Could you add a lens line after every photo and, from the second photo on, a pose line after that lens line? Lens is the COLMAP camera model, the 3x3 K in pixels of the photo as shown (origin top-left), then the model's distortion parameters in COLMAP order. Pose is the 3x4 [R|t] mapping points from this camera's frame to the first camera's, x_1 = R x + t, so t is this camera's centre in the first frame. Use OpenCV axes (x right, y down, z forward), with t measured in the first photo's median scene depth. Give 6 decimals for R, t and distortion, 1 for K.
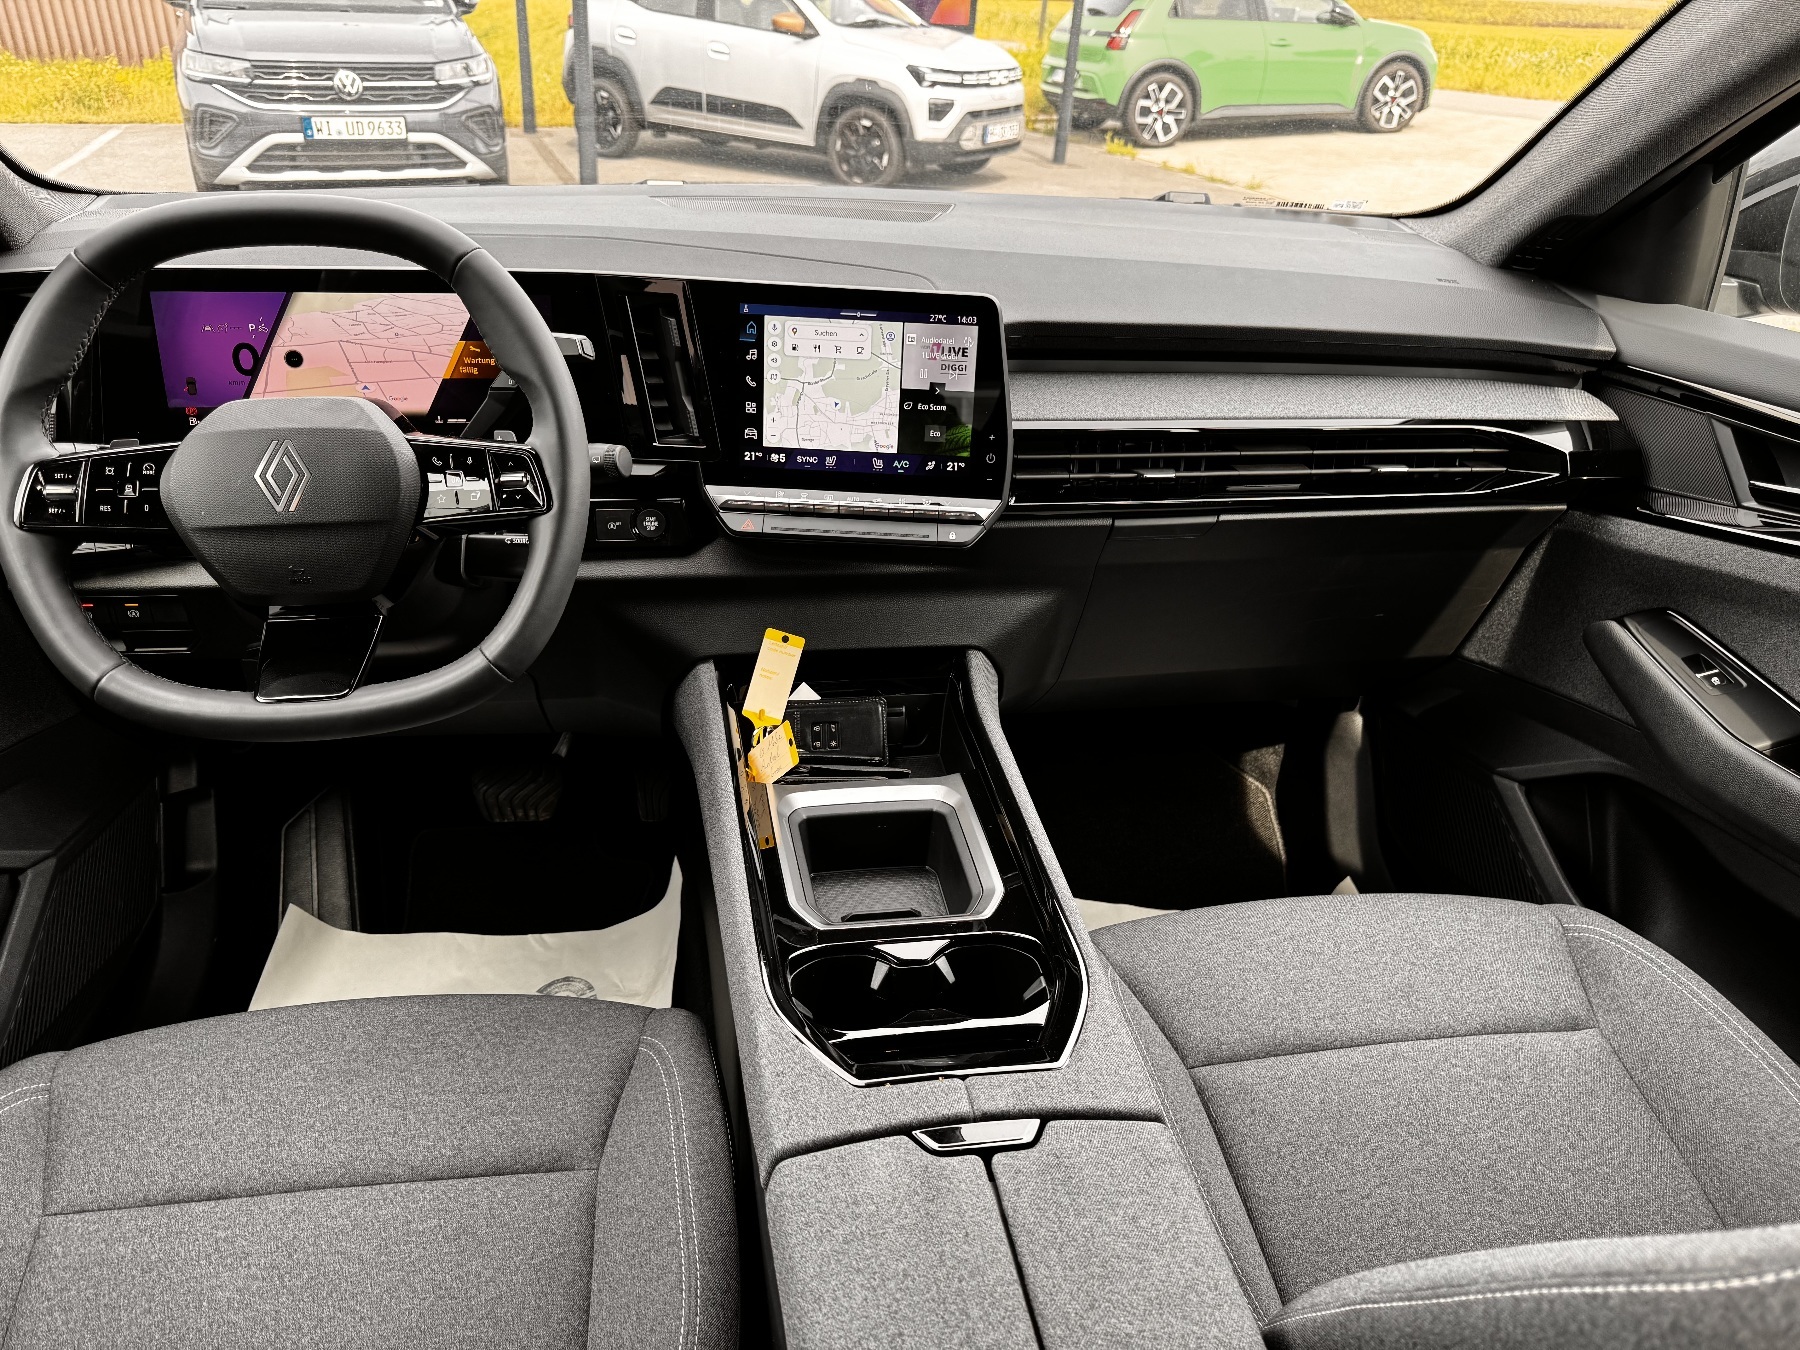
lens RADIAL K [[1304.3, 0, 906.3], [0, 1304.3, 682.4], [0, 0, 1]] dist [0.035880, -0.002552]
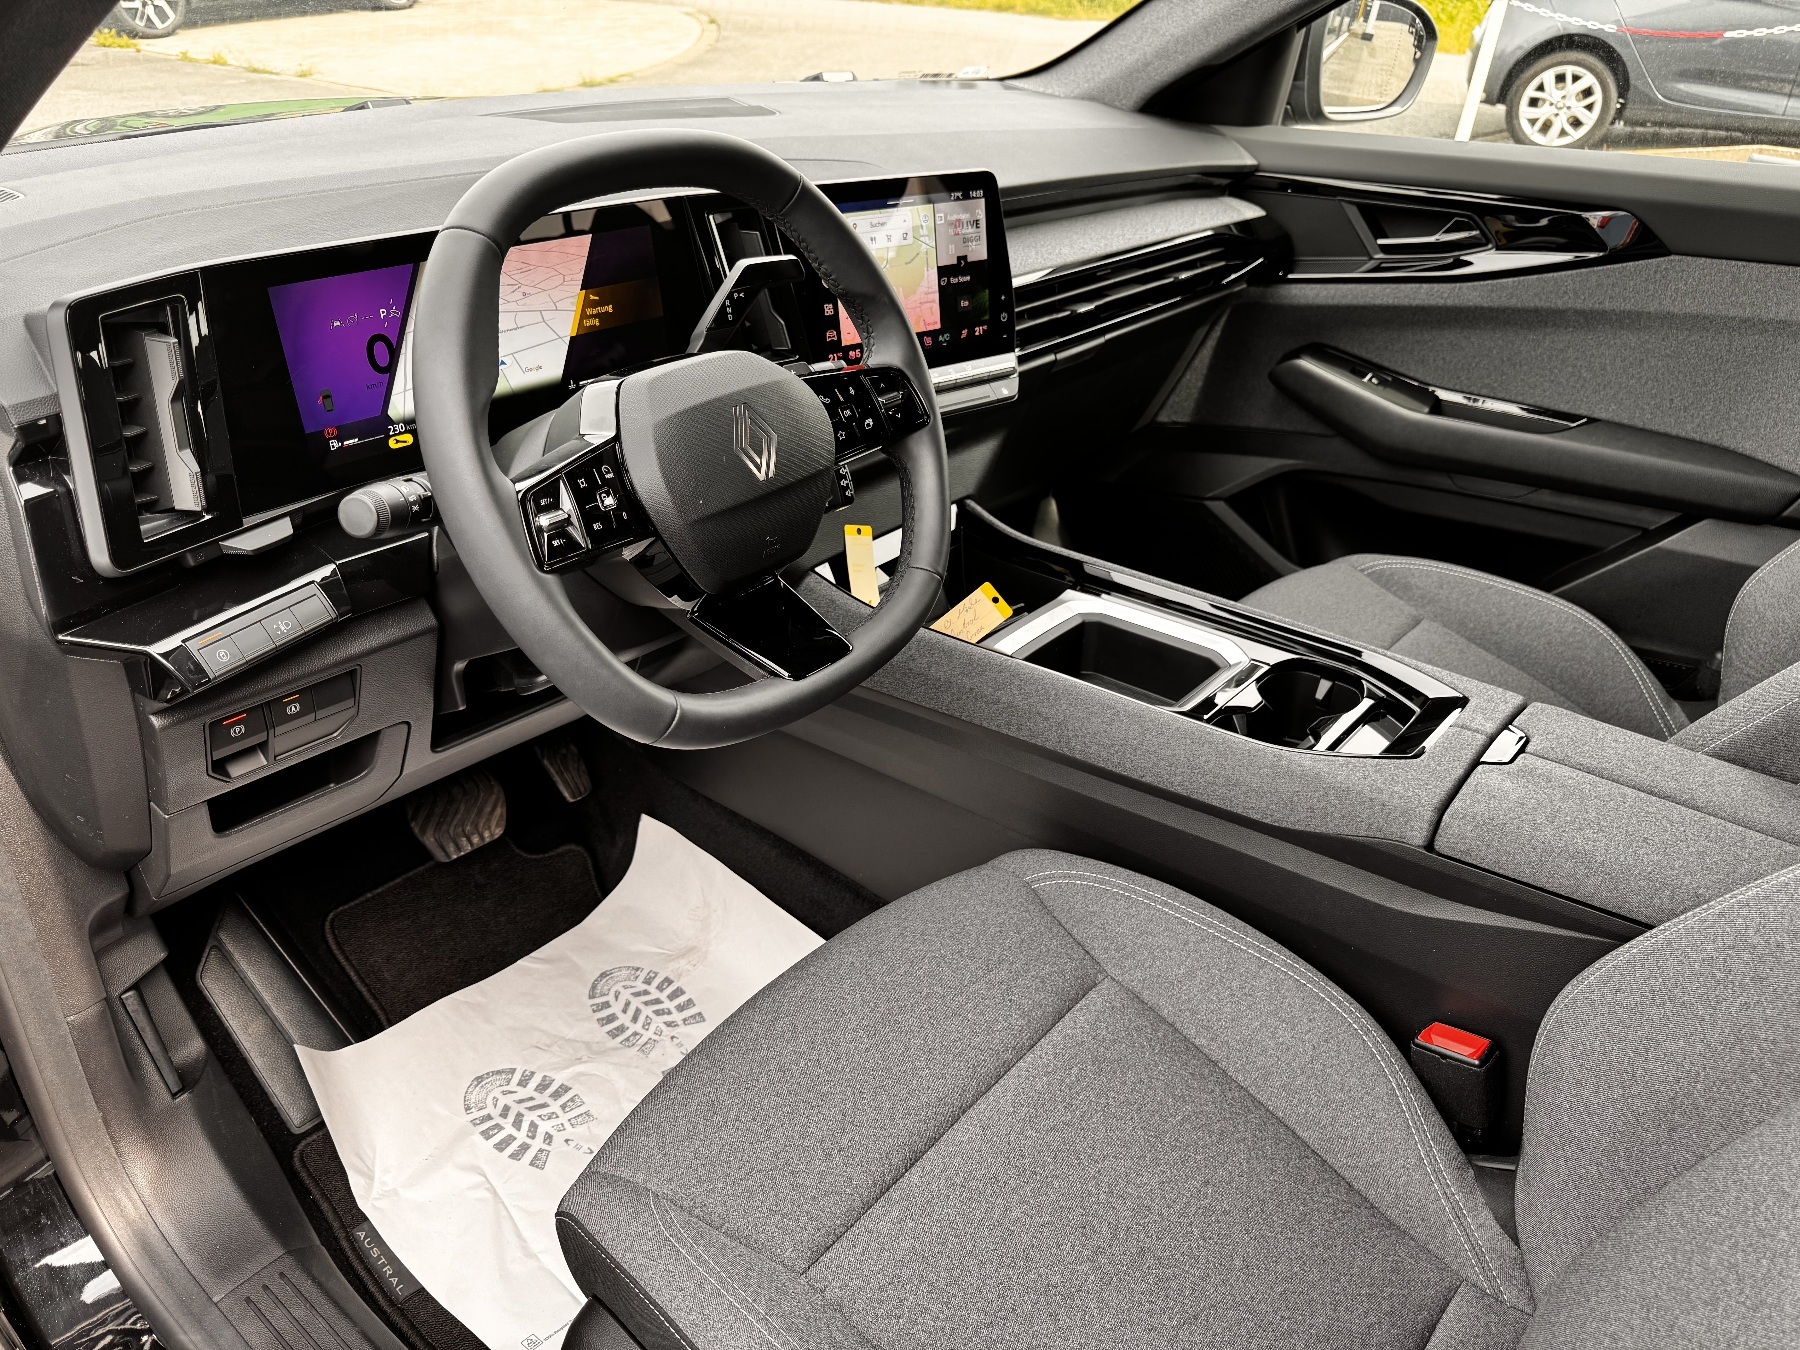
lens RADIAL K [[1304.3, 0, 901.8], [0, 1304.3, 670.5], [0, 0, 1]] dist [0.035880, -0.002552]
pose [[0.750136, -0.333653, 0.570939, -0.743899], [0.294013, 0.941628, 0.163989, -0.095412], [-0.592327, 0.044850, 0.804448, 0.160423]]
